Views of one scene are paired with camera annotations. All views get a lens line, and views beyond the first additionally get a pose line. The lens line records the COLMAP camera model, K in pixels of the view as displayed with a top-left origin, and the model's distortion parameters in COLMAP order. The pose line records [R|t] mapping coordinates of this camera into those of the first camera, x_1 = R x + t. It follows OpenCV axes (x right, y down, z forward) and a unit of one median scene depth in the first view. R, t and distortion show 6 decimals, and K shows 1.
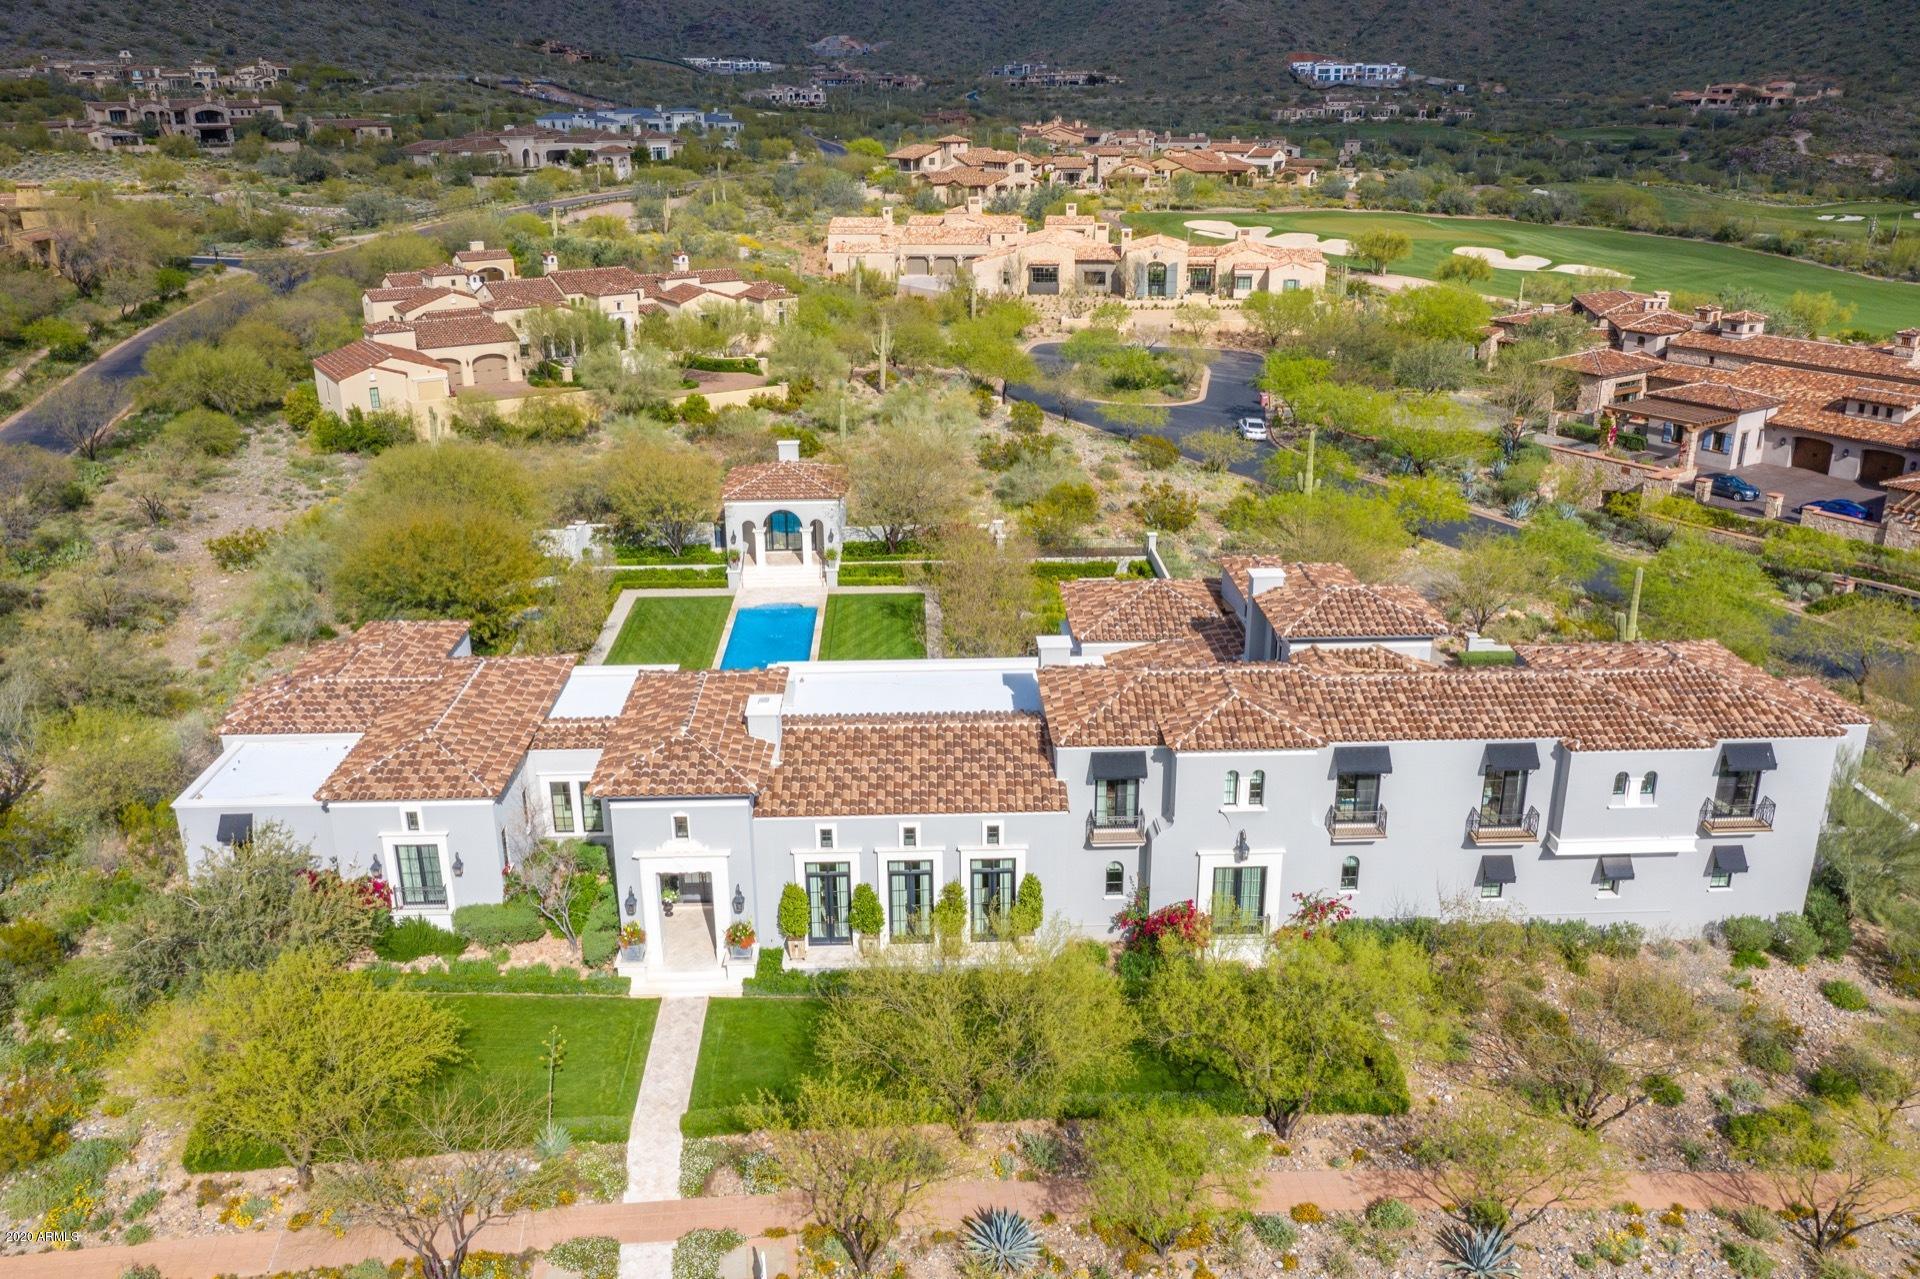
lens RADIAL K [[1509.4, 0, 950.0], [0, 1509.4, 632.7], [0, 0, 1]] dist [0.002608, 0.005790]
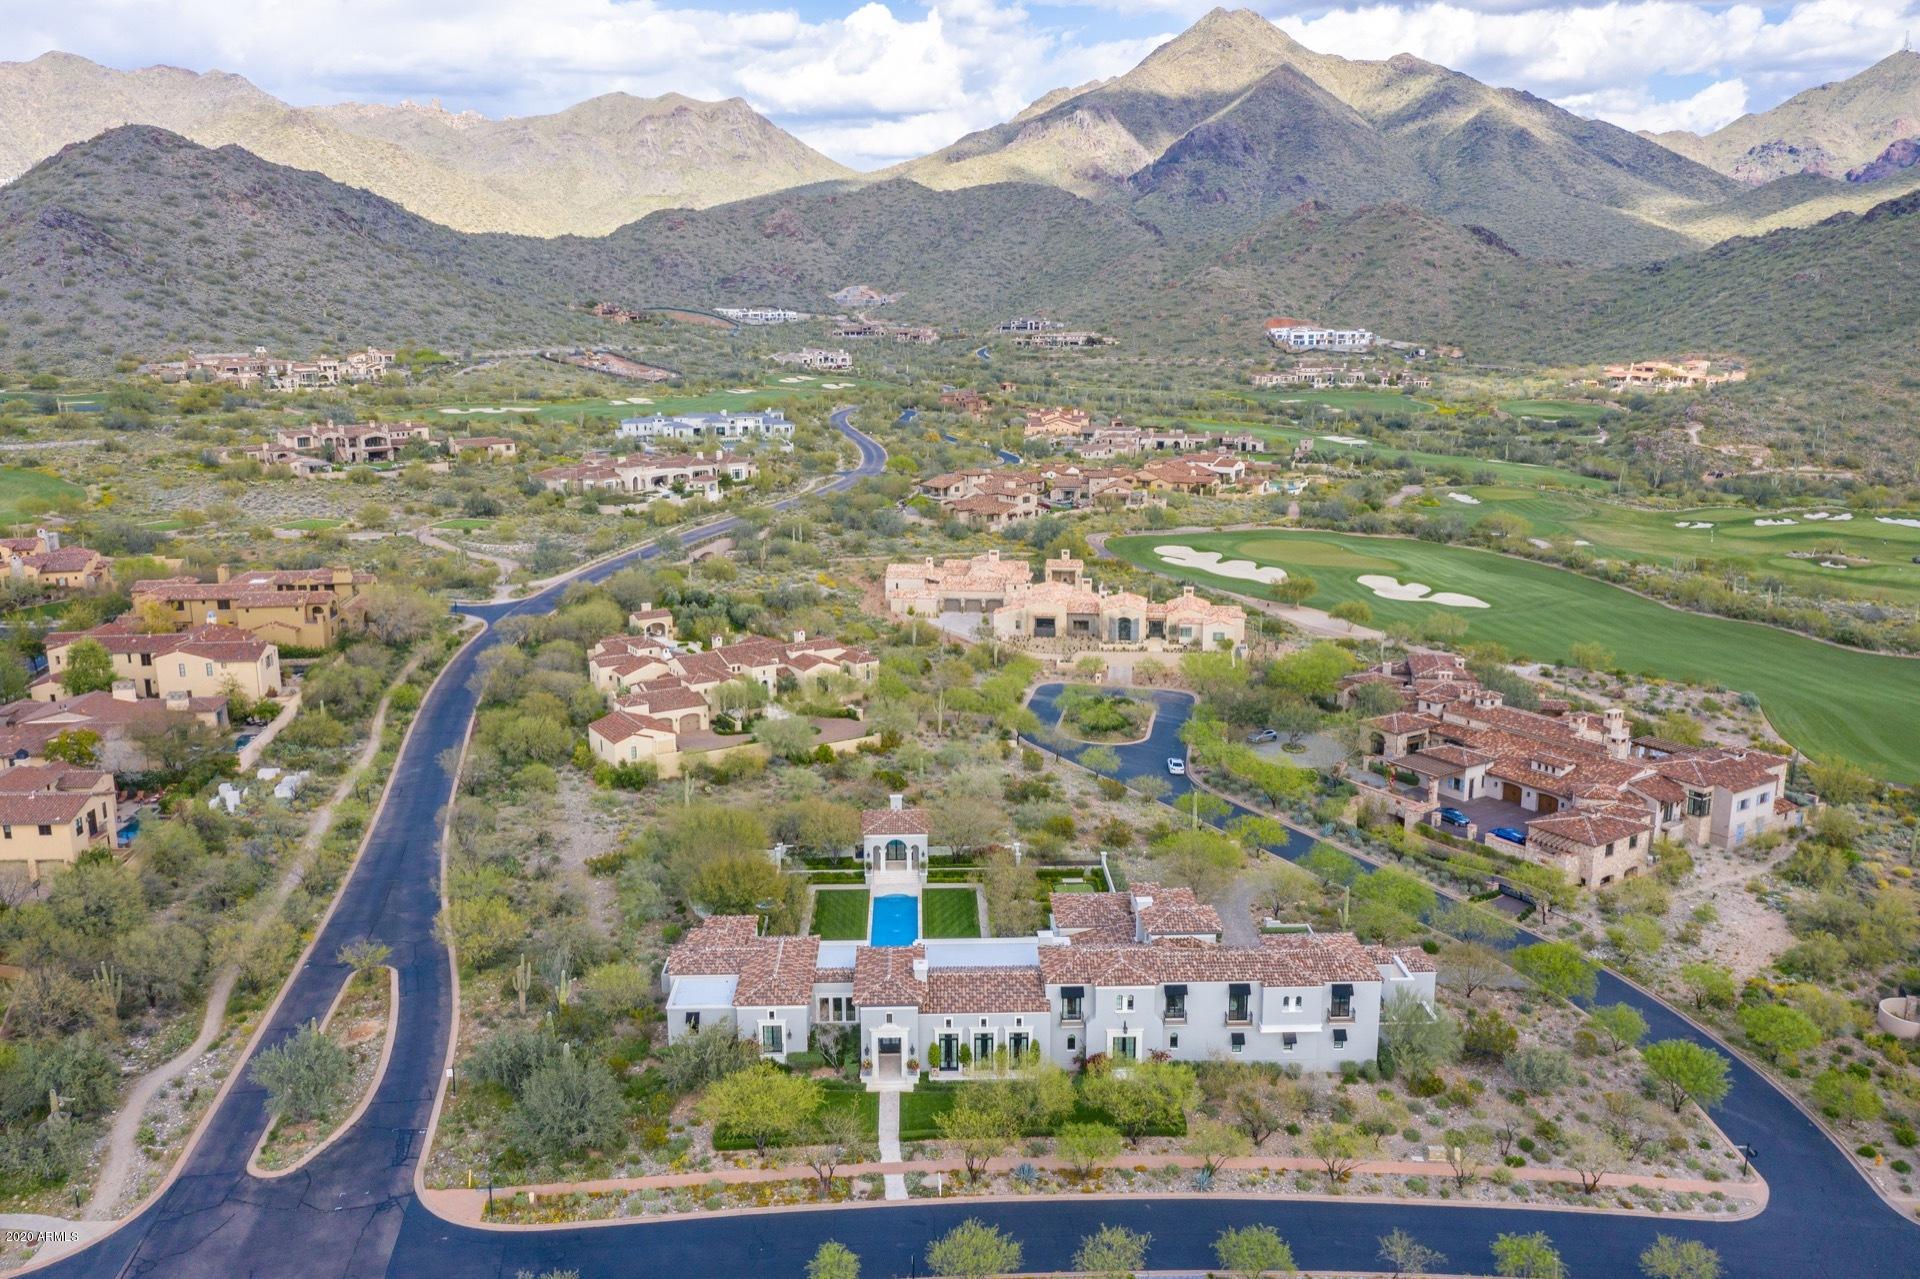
lens RADIAL K [[1509.4, 0, 950.0], [0, 1509.4, 632.7], [0, 0, 1]] dist [0.002608, 0.005790]
pose [[0.999984, 0.003576, -0.004336, -0.033182], [-0.004114, 0.991335, -0.131291, -0.074273], [0.003828, 0.131307, 0.991334, -0.661402]]
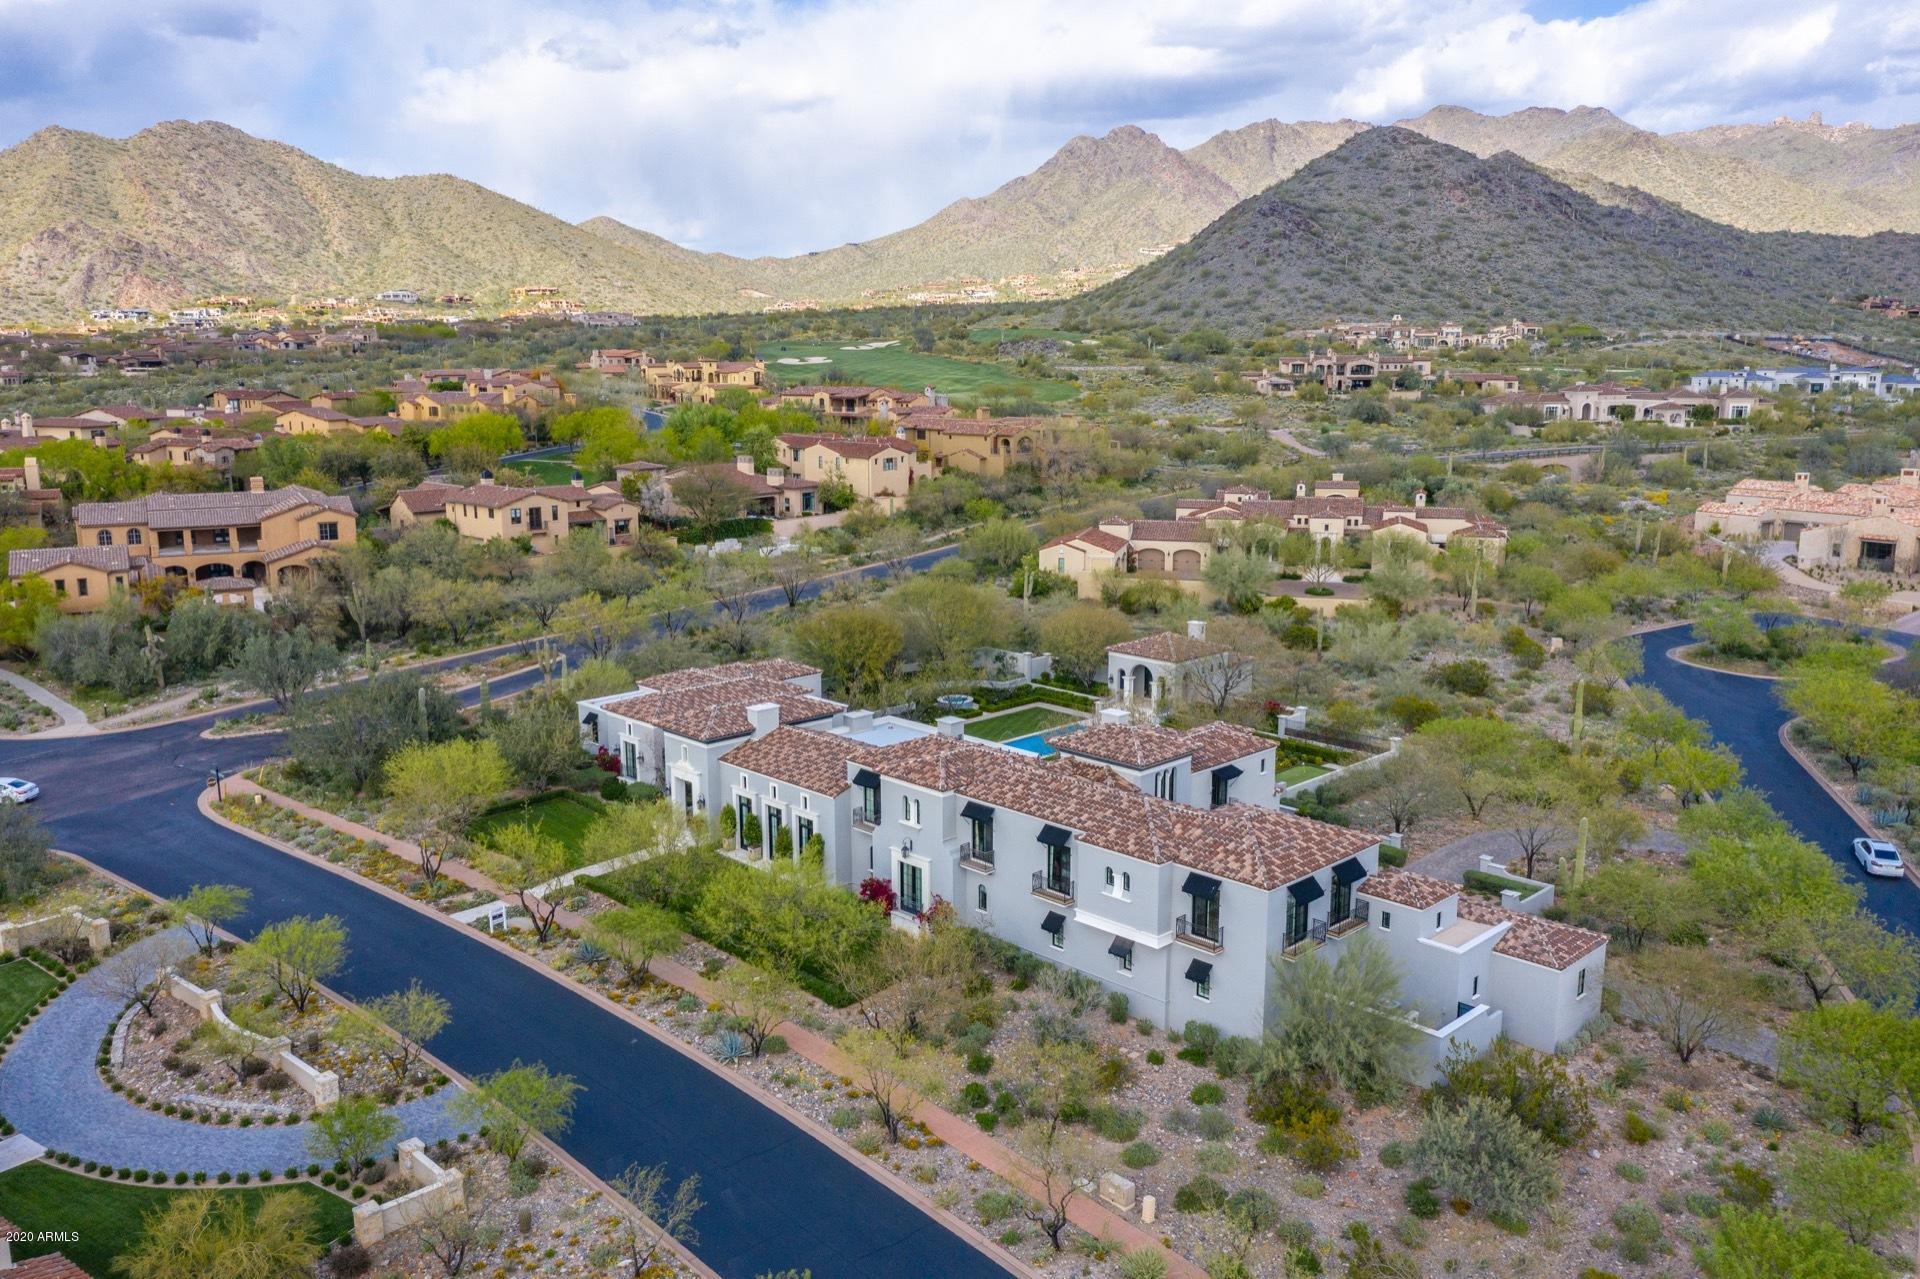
lens RADIAL K [[1509.4, 0, 950.0], [0, 1509.4, 632.7], [0, 0, 1]] dist [0.002608, 0.005790]
pose [[0.672385, 0.144729, -0.725914, 0.604307], [-0.255610, 0.965769, -0.044211, -0.005784], [0.694666, 0.215278, 0.686363, -0.026391]]
